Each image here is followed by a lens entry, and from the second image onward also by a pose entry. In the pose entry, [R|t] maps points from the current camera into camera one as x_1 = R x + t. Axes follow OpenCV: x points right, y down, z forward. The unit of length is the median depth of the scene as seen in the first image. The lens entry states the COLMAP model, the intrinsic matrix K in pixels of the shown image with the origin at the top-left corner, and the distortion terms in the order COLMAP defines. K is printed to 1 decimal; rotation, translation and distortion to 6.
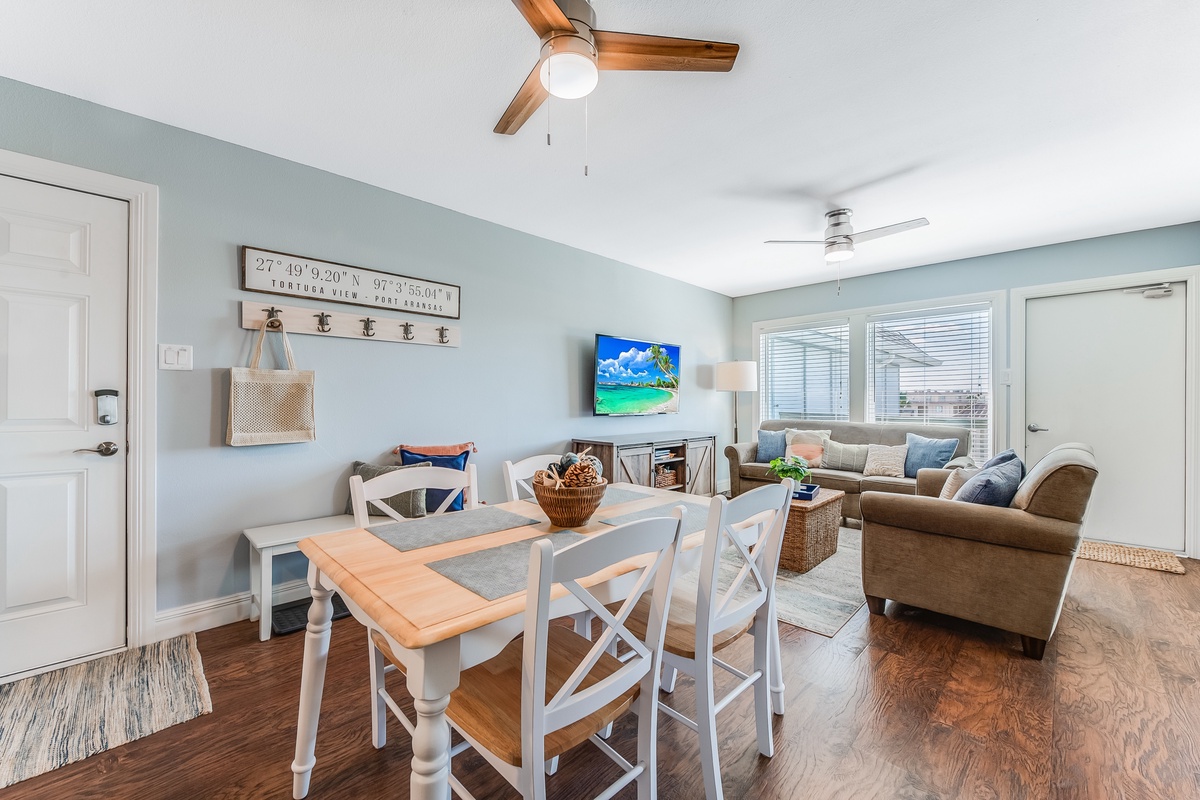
lens RADIAL K [[485.7, 0, 595.1], [0, 485.7, 405.7], [0, 0, 1]] dist [-0.001653, -0.000279]
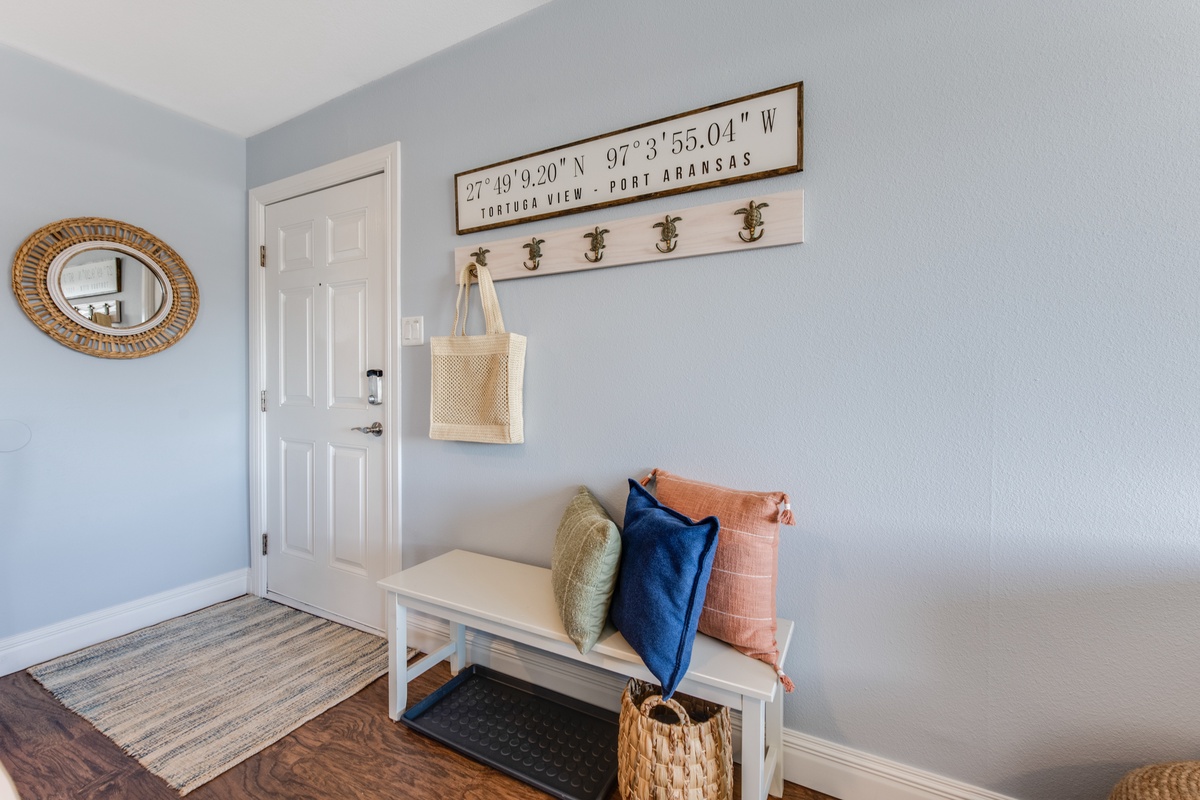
lens RADIAL K [[482.8, 0, 598.9], [0, 482.8, 392.8], [0, 0, 1]] dist [-0.000795, -0.000177]
pose [[0.284698, 0.021089, -0.958385, 0.054525], [-0.008607, 0.999774, 0.019443, -0.006355], [0.958579, 0.002713, 0.284815, 0.849494]]
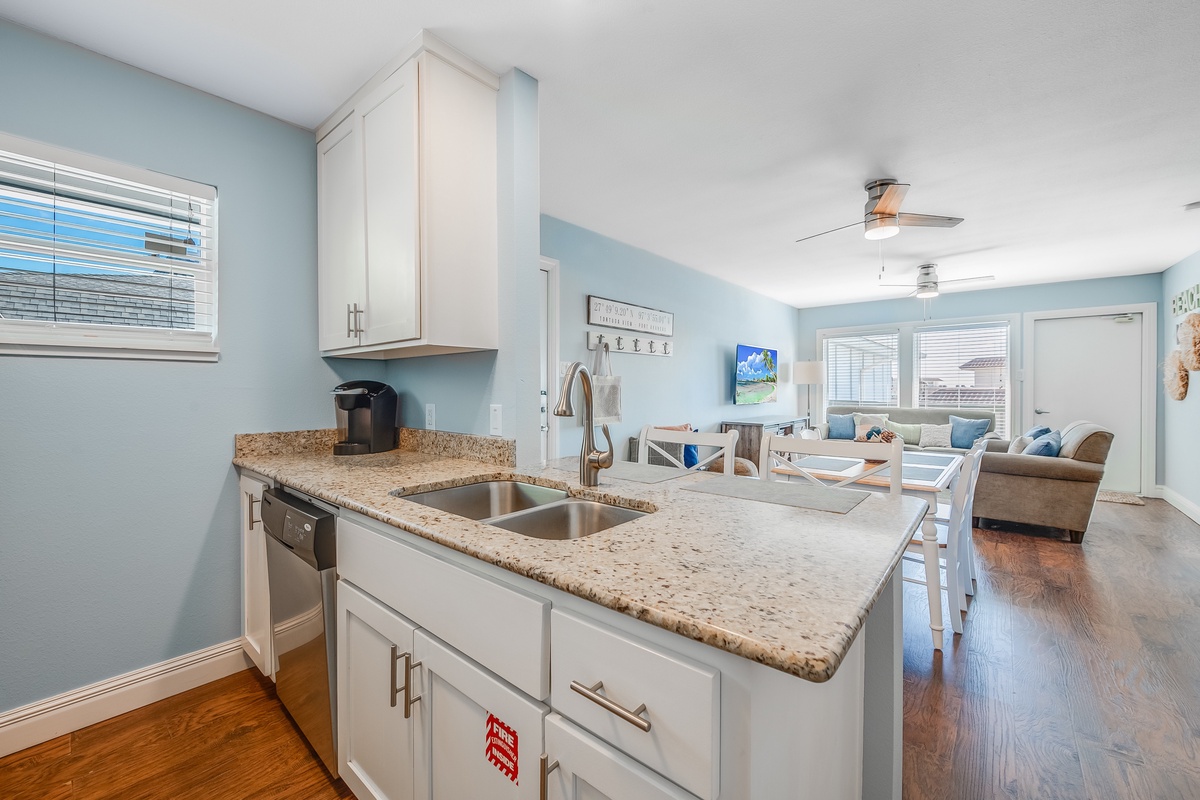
lens RADIAL K [[482.8, 0, 598.9], [0, 482.8, 392.8], [0, 0, 1]] dist [-0.000795, -0.000177]
pose [[0.997318, -0.002932, 0.073131, -0.688396], [0.002726, 0.999992, 0.002919, -0.022006], [-0.073139, -0.002712, 0.997318, -0.444455]]
